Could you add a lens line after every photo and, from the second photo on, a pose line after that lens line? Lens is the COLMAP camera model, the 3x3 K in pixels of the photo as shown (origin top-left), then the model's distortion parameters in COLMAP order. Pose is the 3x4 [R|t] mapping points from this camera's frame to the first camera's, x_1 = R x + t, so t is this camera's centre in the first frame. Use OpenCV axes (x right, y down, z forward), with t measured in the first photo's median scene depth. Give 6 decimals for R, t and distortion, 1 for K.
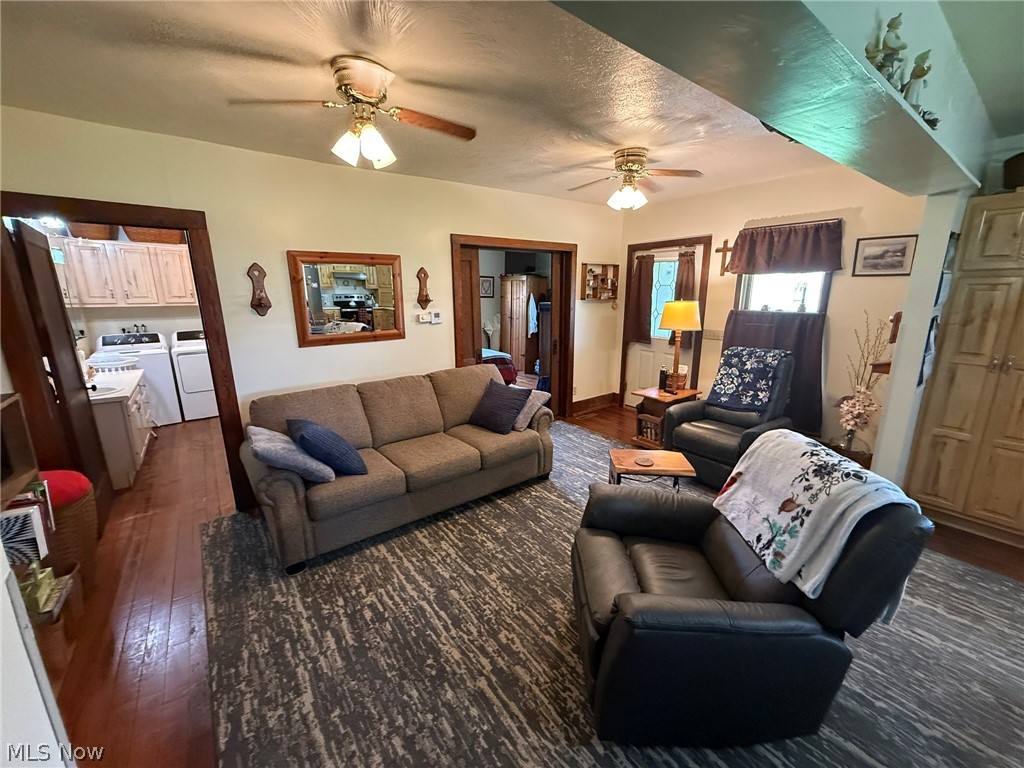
lens RADIAL K [[406.4, 0, 510.0], [0, 406.4, 384.2], [0, 0, 1]] dist [-0.000168, -0.000537]
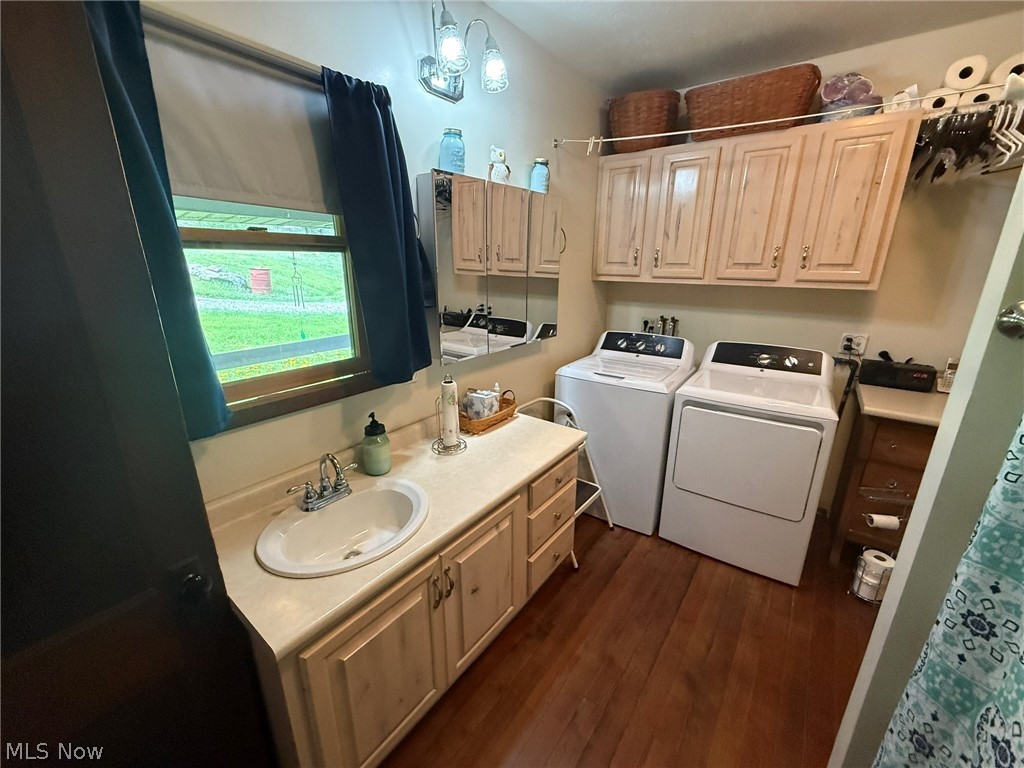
lens RADIAL K [[406.4, 0, 510.0], [0, 406.4, 384.2], [0, 0, 1]] dist [-0.000168, -0.000537]
pose [[0.269020, 0.282291, -0.920837, -0.468871], [-0.224382, 0.948145, 0.225110, -0.141832], [0.936633, 0.146060, 0.318411, 0.674243]]
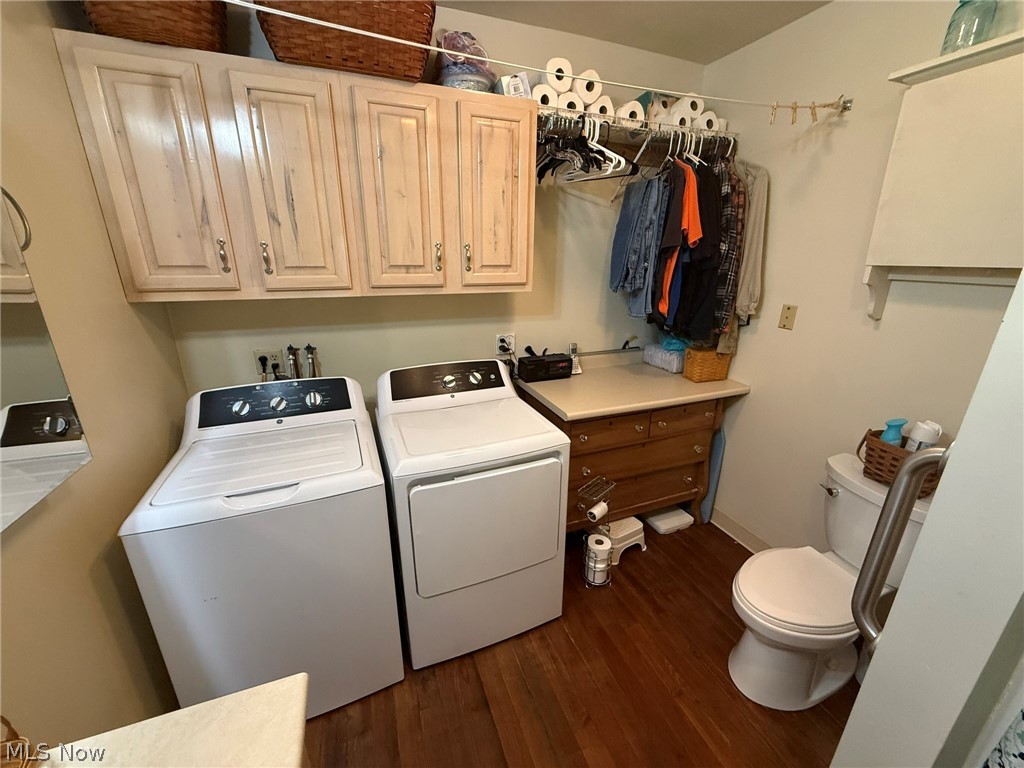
lens RADIAL K [[406.4, 0, 510.0], [0, 406.4, 384.2], [0, 0, 1]] dist [-0.000168, -0.000537]
pose [[0.958935, 0.098082, -0.266128, -0.669757], [-0.074765, 0.992531, 0.096399, -0.168055], [0.273595, -0.072544, 0.959105, 0.740784]]
